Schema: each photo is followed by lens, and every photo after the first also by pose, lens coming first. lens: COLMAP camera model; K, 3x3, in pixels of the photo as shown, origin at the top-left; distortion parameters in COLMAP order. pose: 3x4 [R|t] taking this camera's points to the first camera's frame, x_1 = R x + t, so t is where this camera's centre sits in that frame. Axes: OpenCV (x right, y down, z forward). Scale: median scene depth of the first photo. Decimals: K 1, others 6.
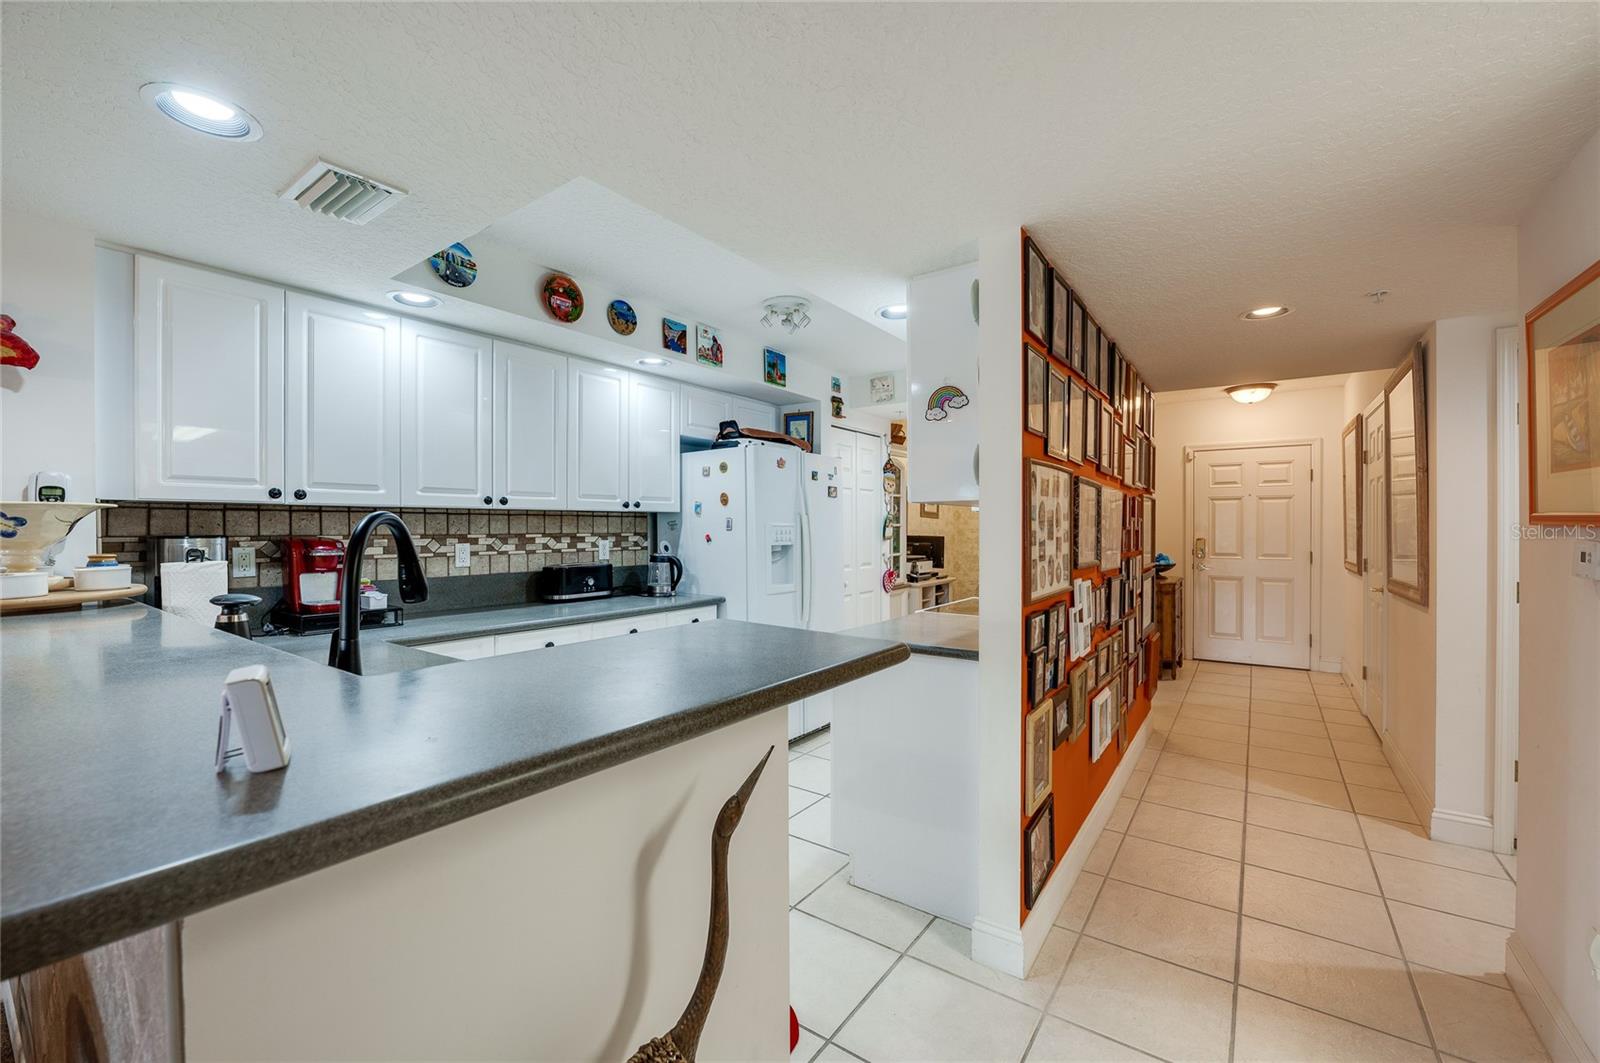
lens RADIAL K [[651.3, 0, 793.7], [0, 651.3, 525.4], [0, 0, 1]] dist [-0.014964, -0.000037]
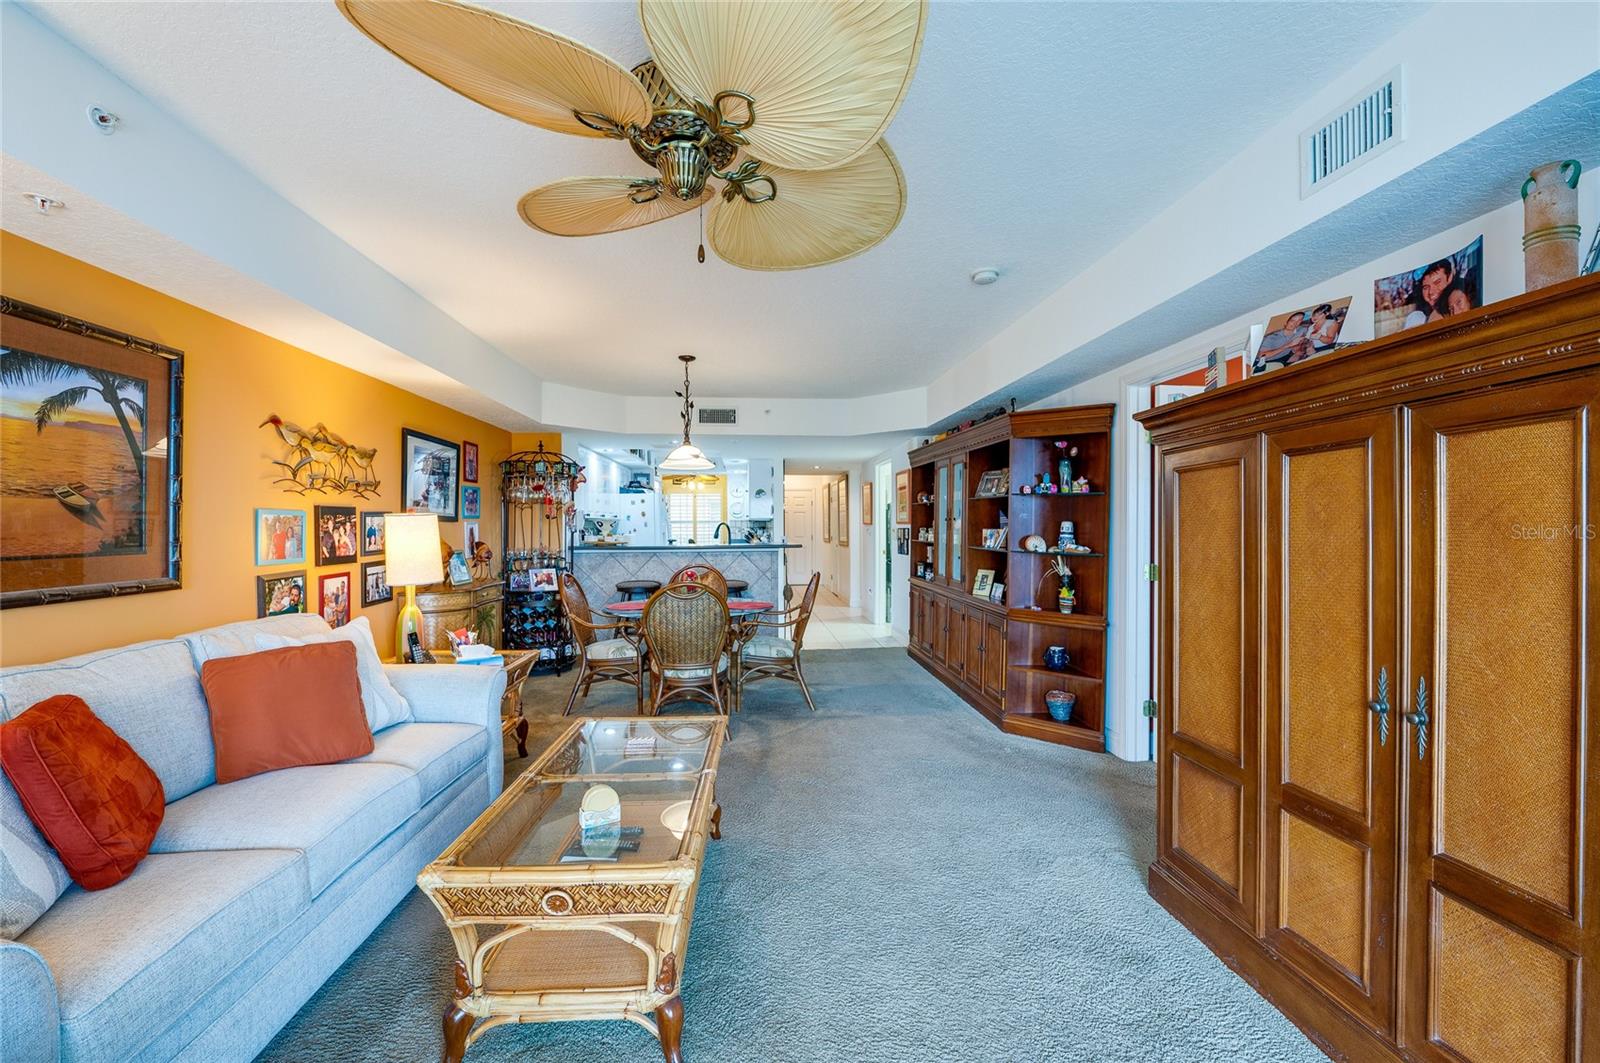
lens RADIAL K [[632.8, 0, 800.0], [0, 632.8, 531.5], [0, 0, 1]] dist [-0.013622, -0.000001]
pose [[0.759091, -0.008015, 0.650935, -1.213746], [0.000058, 0.999925, 0.012245, -0.002987], [-0.650984, -0.009258, 0.759035, -1.206552]]
